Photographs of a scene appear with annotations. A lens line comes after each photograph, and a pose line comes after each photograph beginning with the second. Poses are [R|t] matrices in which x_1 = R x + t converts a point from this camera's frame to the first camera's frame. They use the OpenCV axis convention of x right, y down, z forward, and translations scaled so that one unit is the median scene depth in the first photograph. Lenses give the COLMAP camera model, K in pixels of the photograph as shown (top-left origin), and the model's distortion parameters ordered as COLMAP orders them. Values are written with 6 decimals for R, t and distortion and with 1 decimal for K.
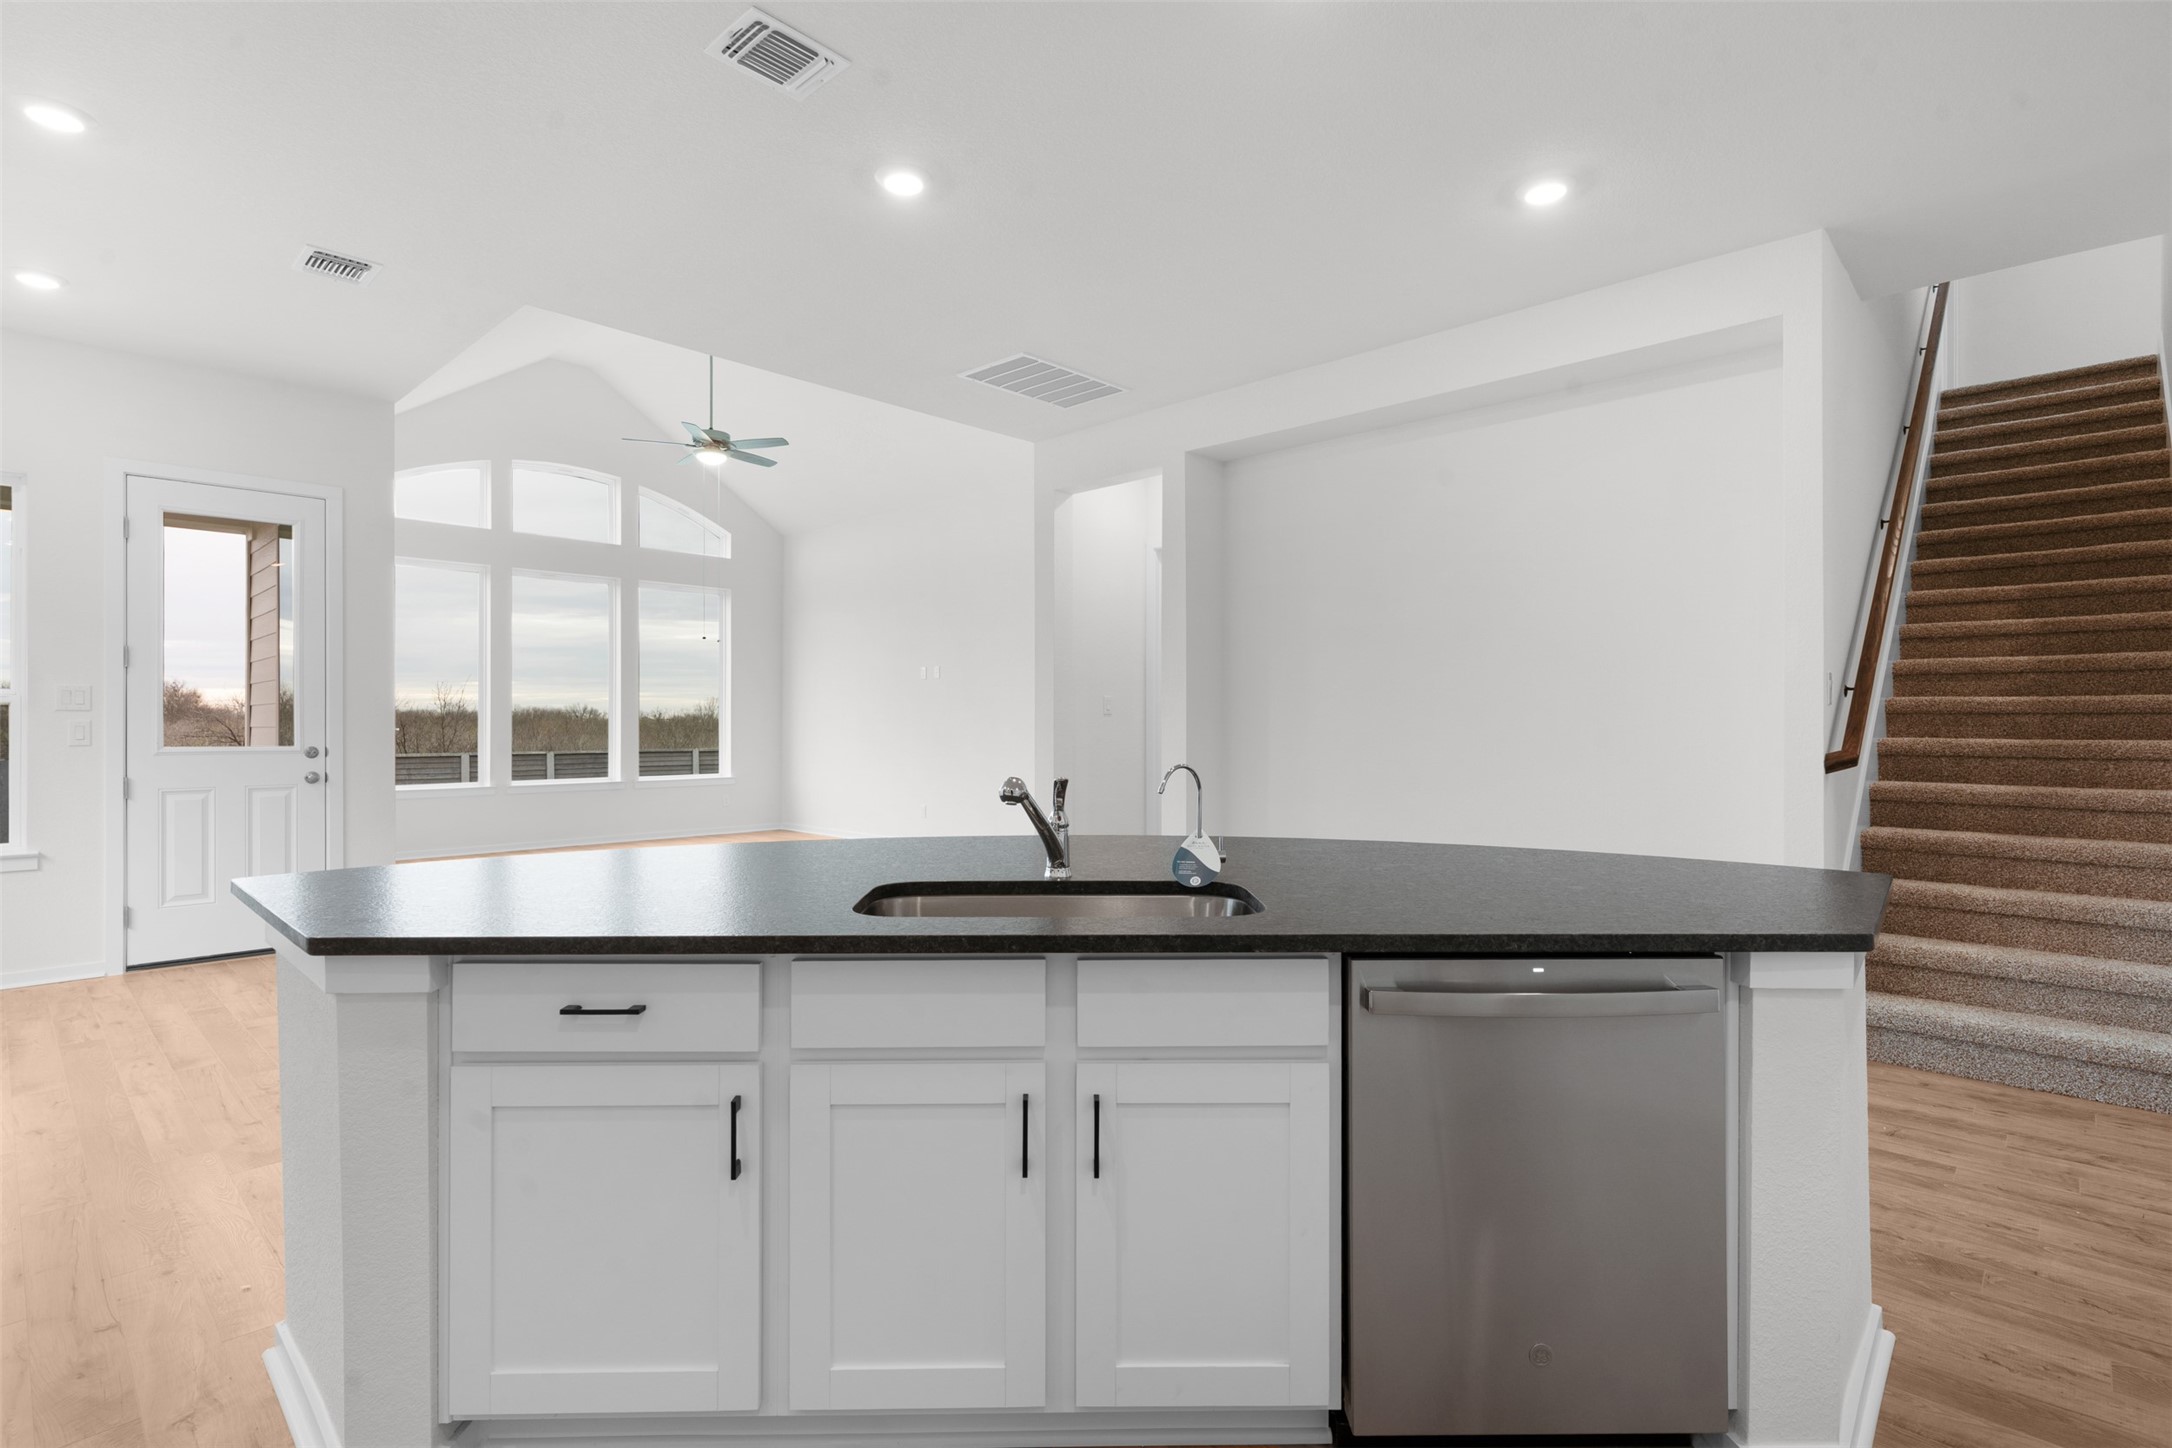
lens RADIAL K [[1045.5, 0, 1064.5], [0, 1045.5, 721.9], [0, 0, 1]] dist [0.014114, -0.002512]
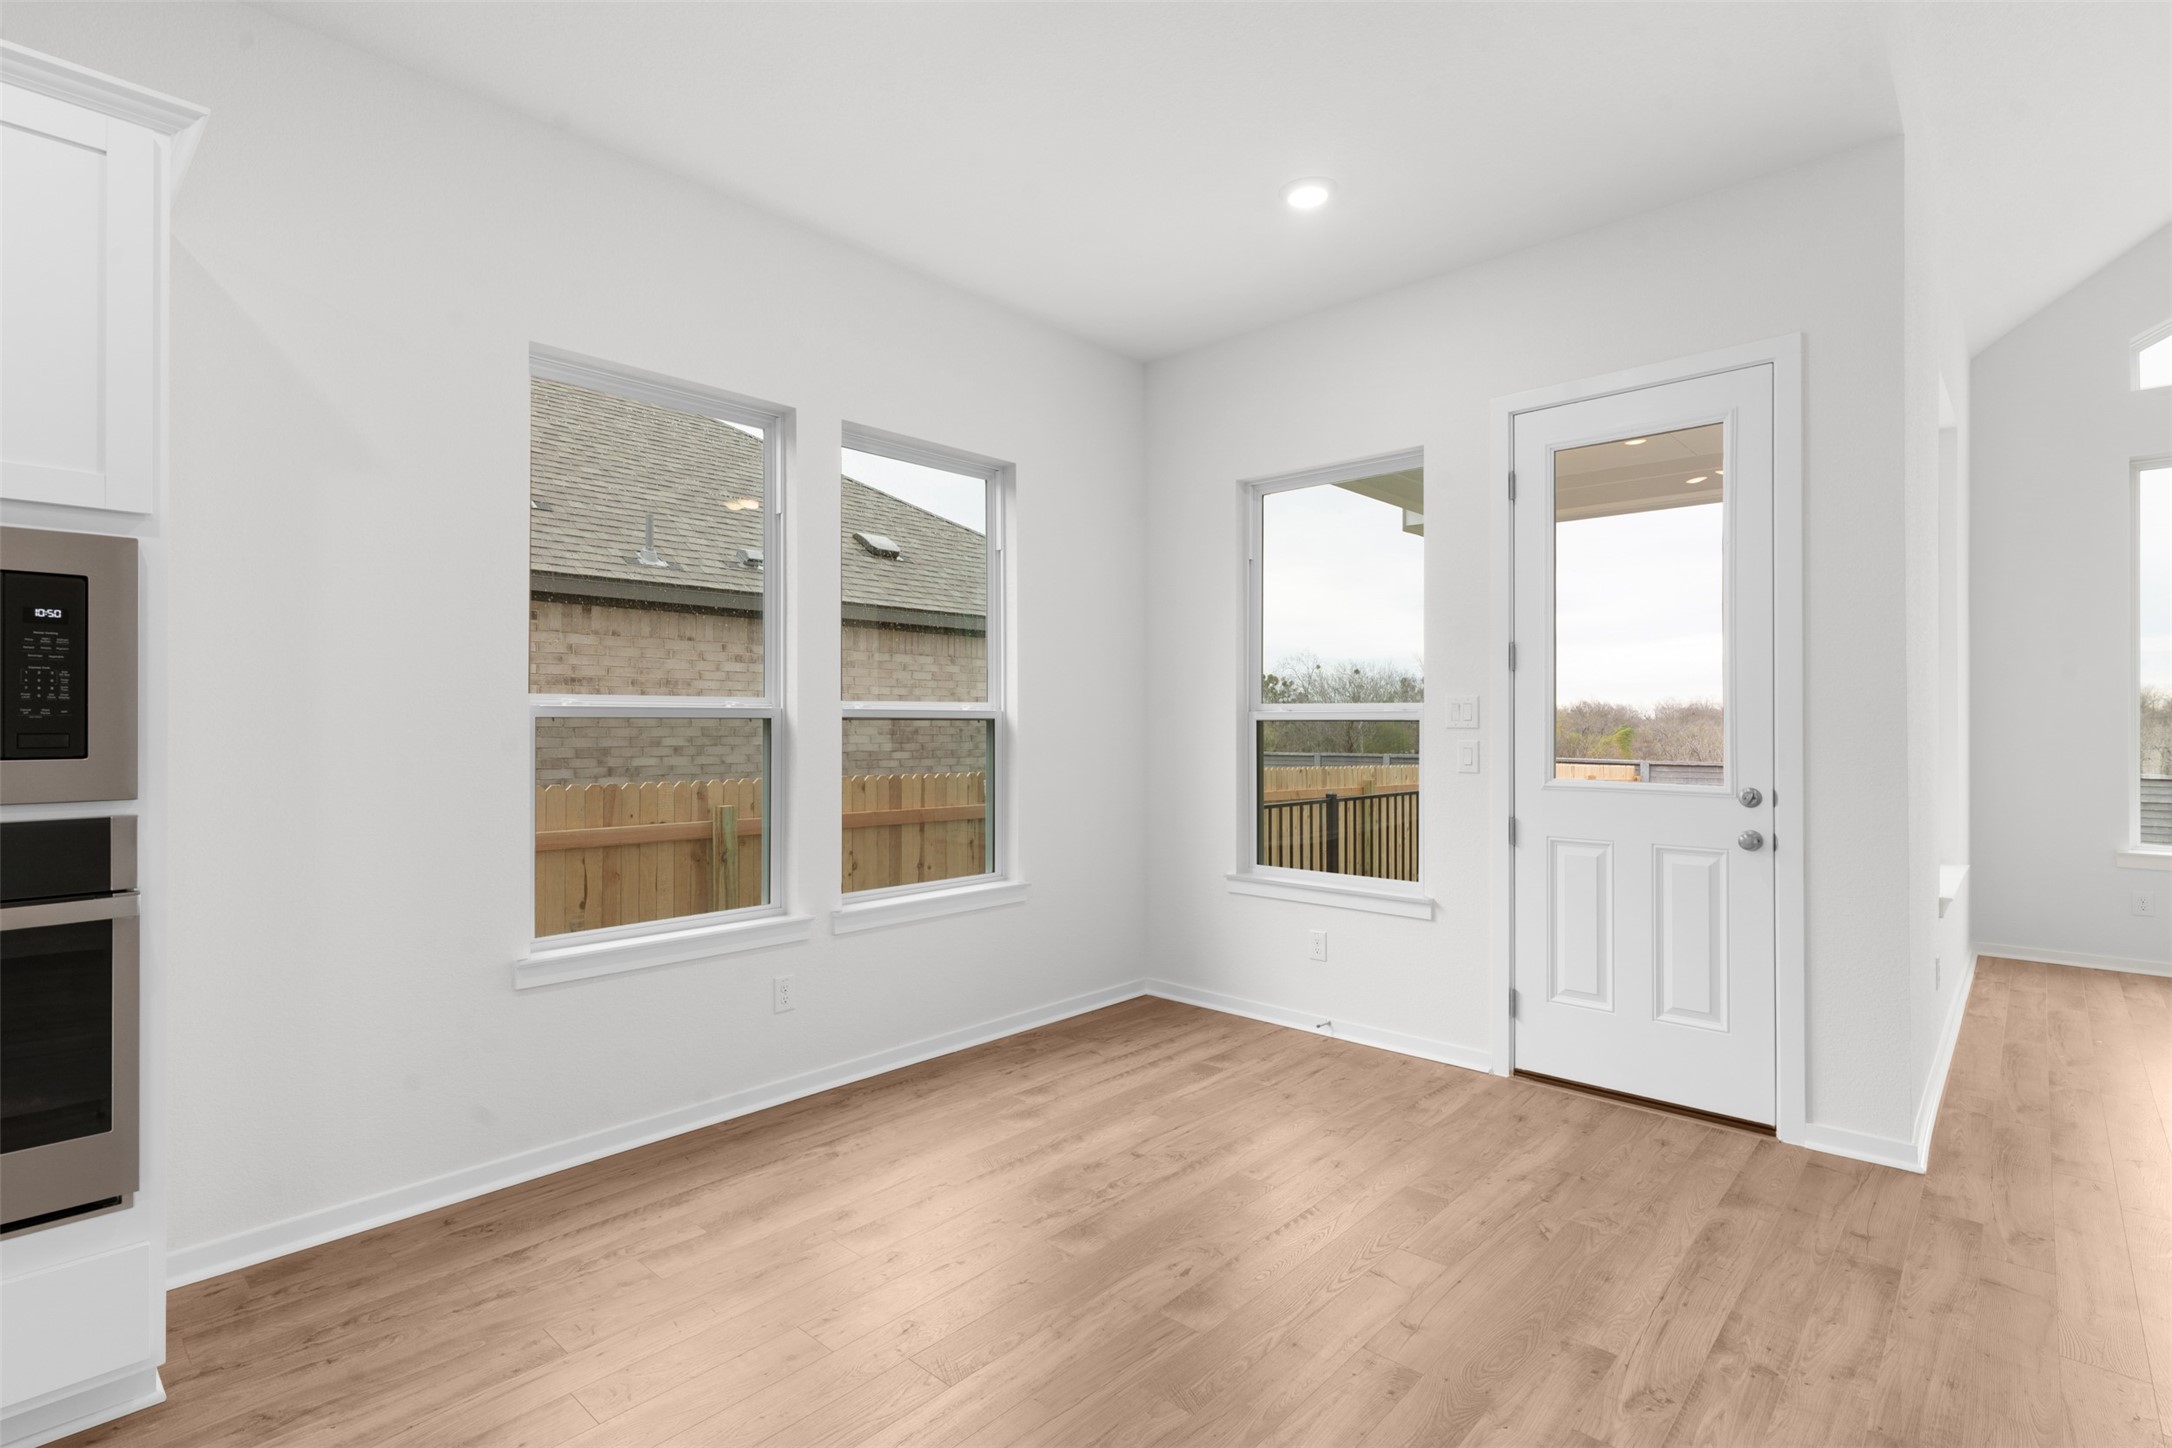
lens RADIAL K [[1045.5, 0, 1067.7], [0, 1045.5, 721.9], [0, 0, 1]] dist [0.014114, -0.002512]
pose [[0.036155, 0.001394, -0.999345, -0.079241], [0.000348, 0.999999, 0.001407, -0.008239], [0.999346, -0.000399, 0.036154, 0.337637]]
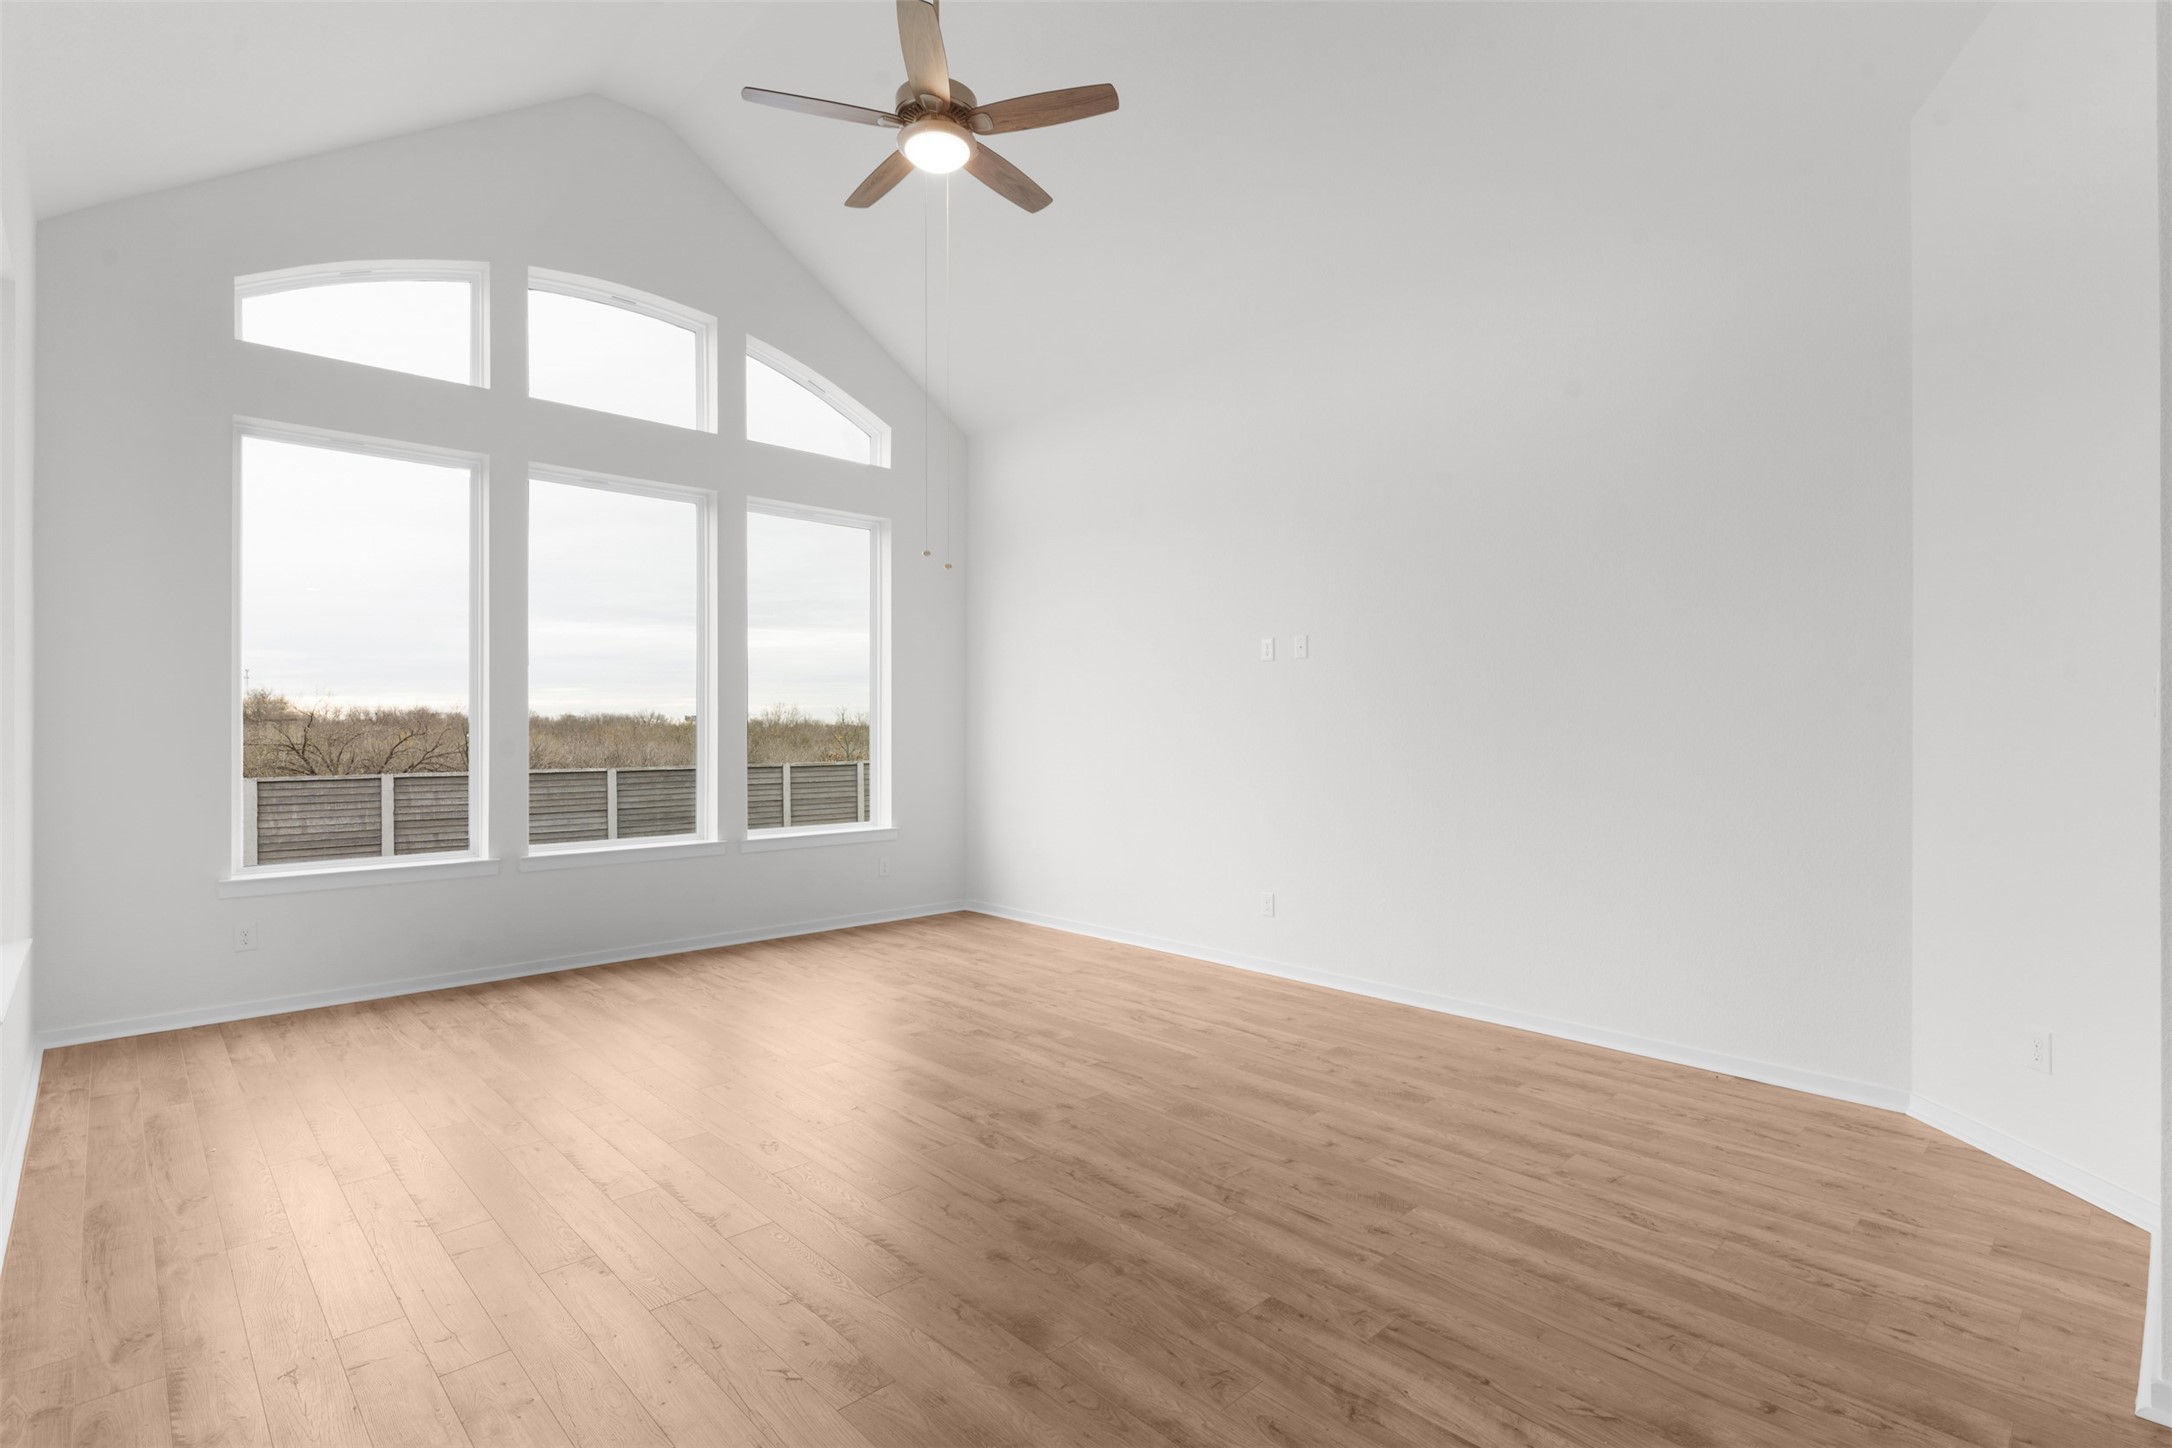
lens RADIAL K [[1045.5, 0, 1065.9], [0, 1045.5, 720.5], [0, 0, 1]] dist [0.014114, -0.002512]
pose [[0.998593, -0.002546, -0.052976, -0.212439], [0.002255, 0.999982, -0.005559, -0.007039], [0.052989, 0.005431, 0.998580, 0.459448]]
